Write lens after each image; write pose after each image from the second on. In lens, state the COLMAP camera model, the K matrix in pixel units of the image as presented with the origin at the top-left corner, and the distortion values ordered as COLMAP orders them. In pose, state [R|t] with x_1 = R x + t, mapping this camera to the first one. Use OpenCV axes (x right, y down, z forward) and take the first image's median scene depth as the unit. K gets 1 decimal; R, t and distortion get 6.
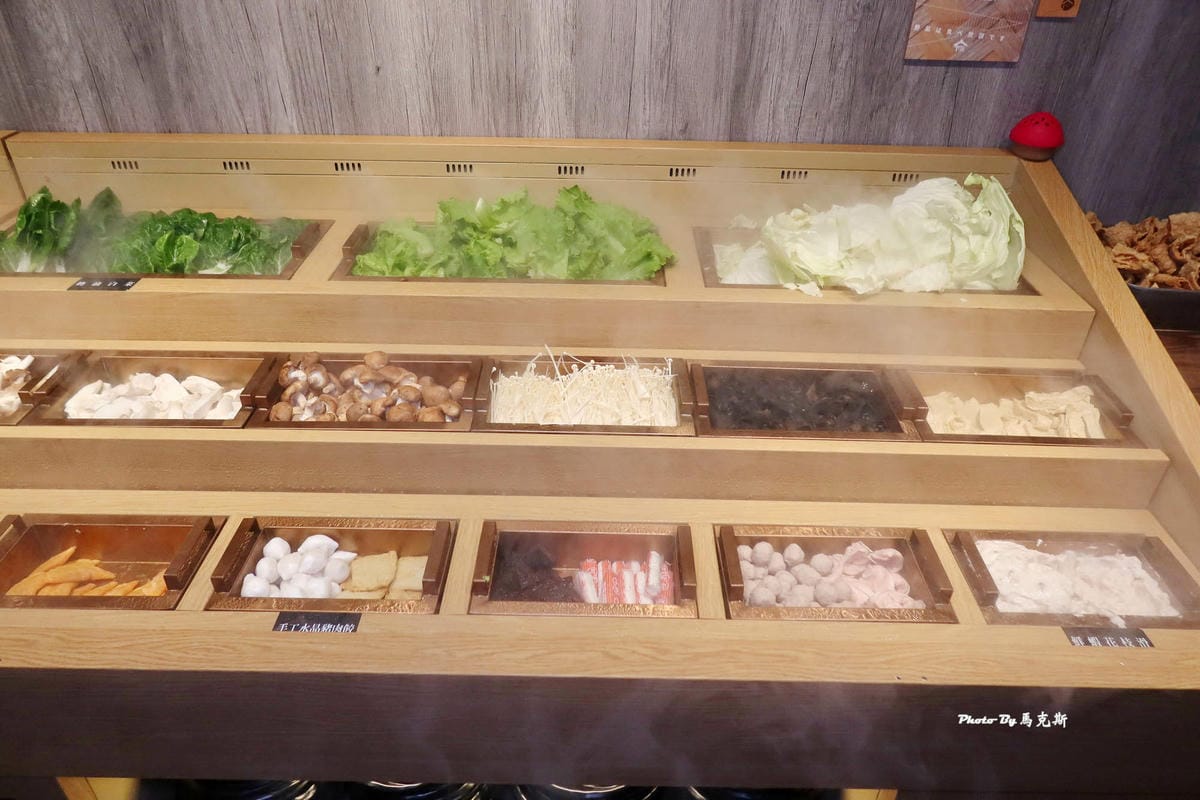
lens RADIAL K [[826.6, 0, 600.0], [0, 826.6, 400.0], [0, 0, 1]] dist [-0.006688, -0.004171]
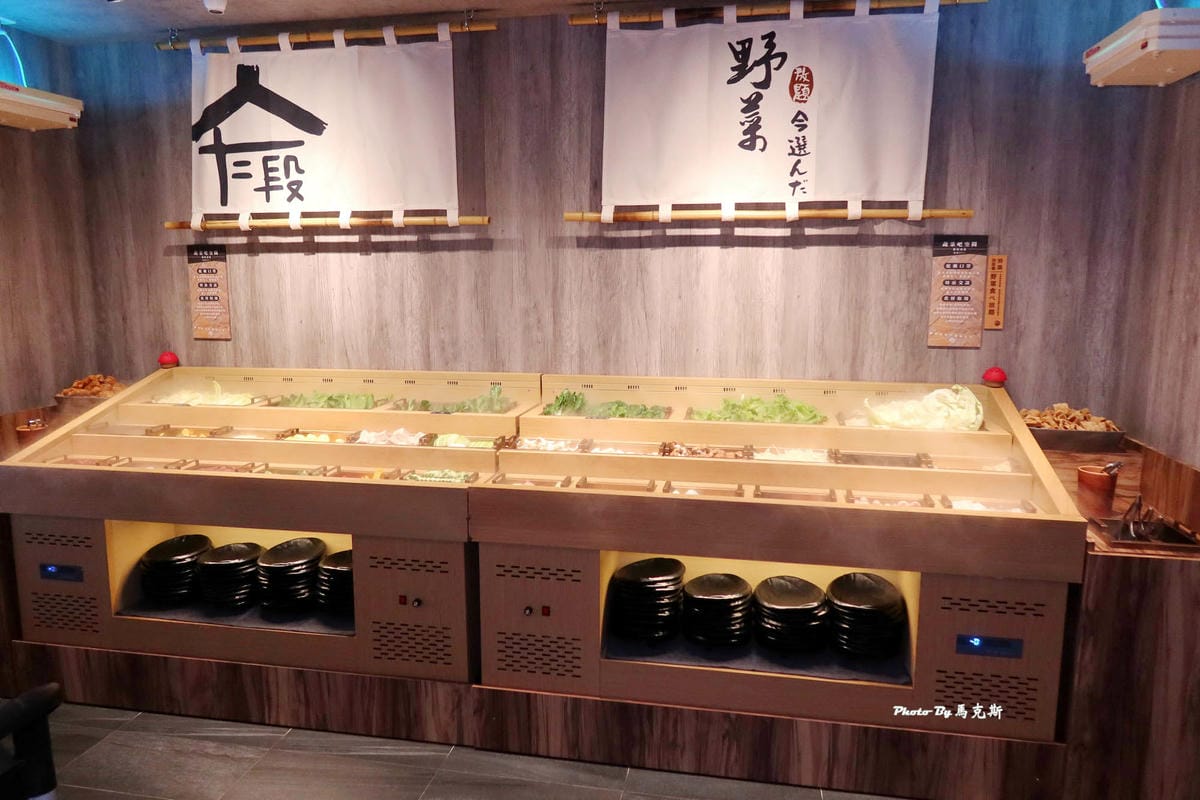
lens RADIAL K [[826.6, 0, 600.0], [0, 826.6, 400.0], [0, 0, 1]] dist [-0.006688, -0.004171]
pose [[0.982557, 0.012218, -0.185562, -0.101696], [-0.087370, 0.911182, -0.402634, 0.737215], [0.164161, 0.411824, 0.896355, -1.162552]]
